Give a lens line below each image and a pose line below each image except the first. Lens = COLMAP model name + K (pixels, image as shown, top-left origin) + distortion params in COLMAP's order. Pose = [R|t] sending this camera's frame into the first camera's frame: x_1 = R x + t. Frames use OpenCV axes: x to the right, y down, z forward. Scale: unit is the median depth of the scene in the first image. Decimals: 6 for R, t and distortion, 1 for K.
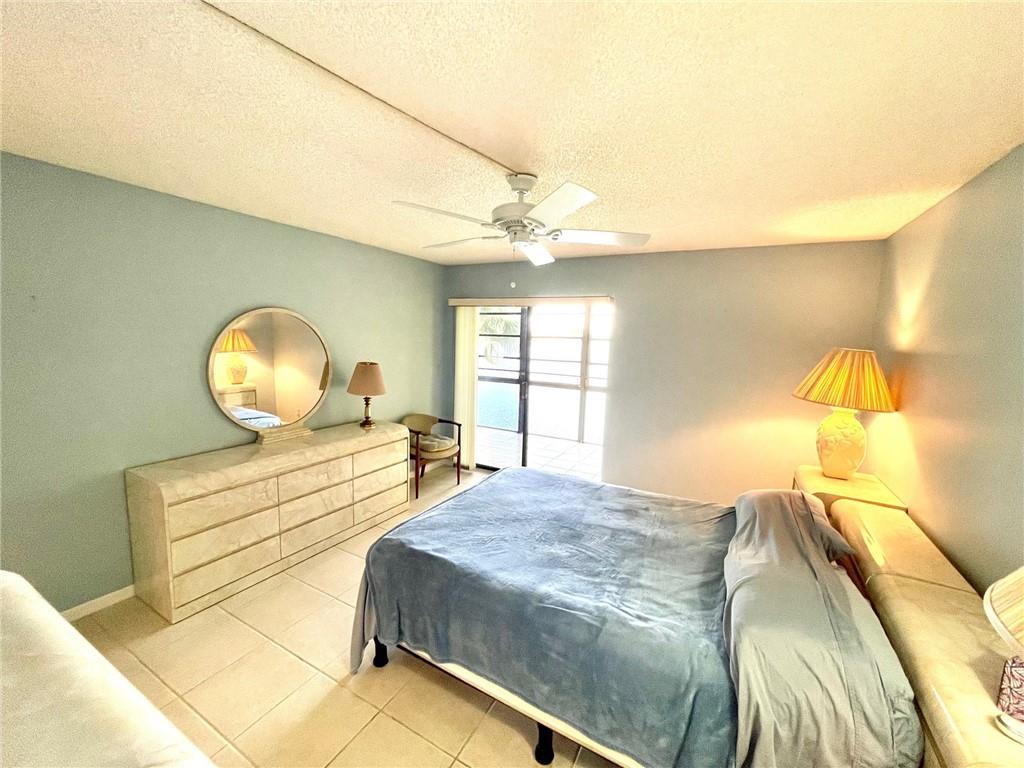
lens RADIAL K [[414.1, 0, 511.7], [0, 414.1, 384.6], [0, 0, 1]] dist [-0.001561, -0.000454]
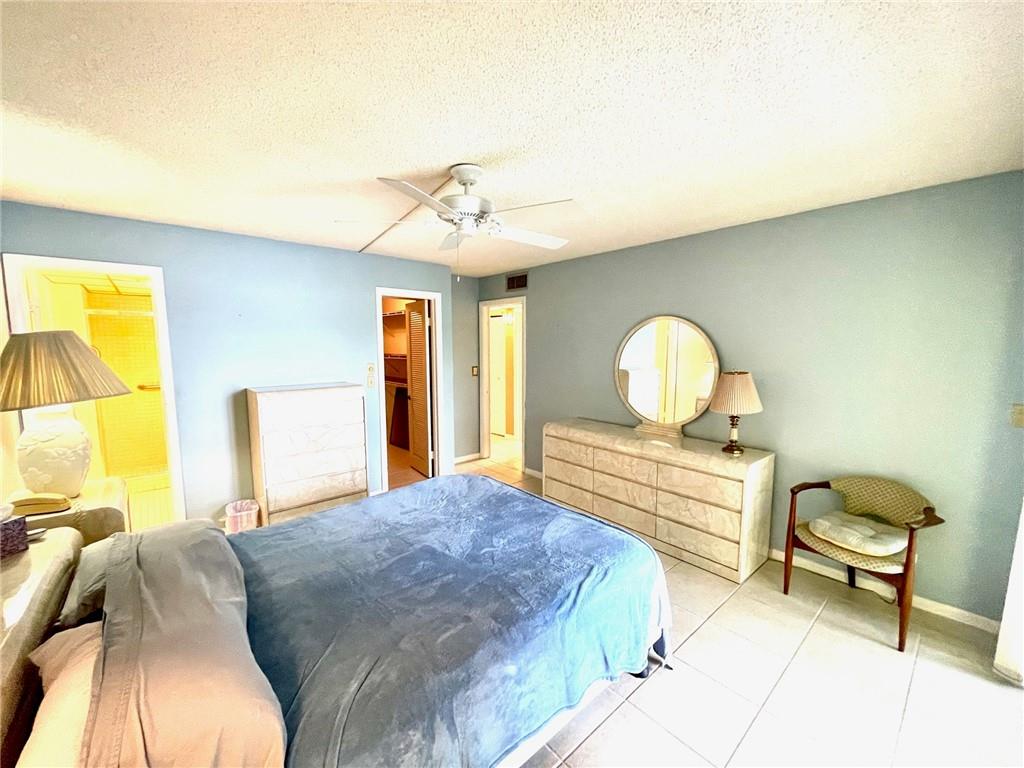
lens RADIAL K [[414.1, 0, 506.5], [0, 414.1, 385.7], [0, 0, 1]] dist [-0.001561, -0.000454]
pose [[-0.344459, 0.067152, -0.936397, 0.703271], [-0.127564, 0.984840, 0.117551, -0.084324], [0.930094, 0.159942, -0.330671, 1.095769]]
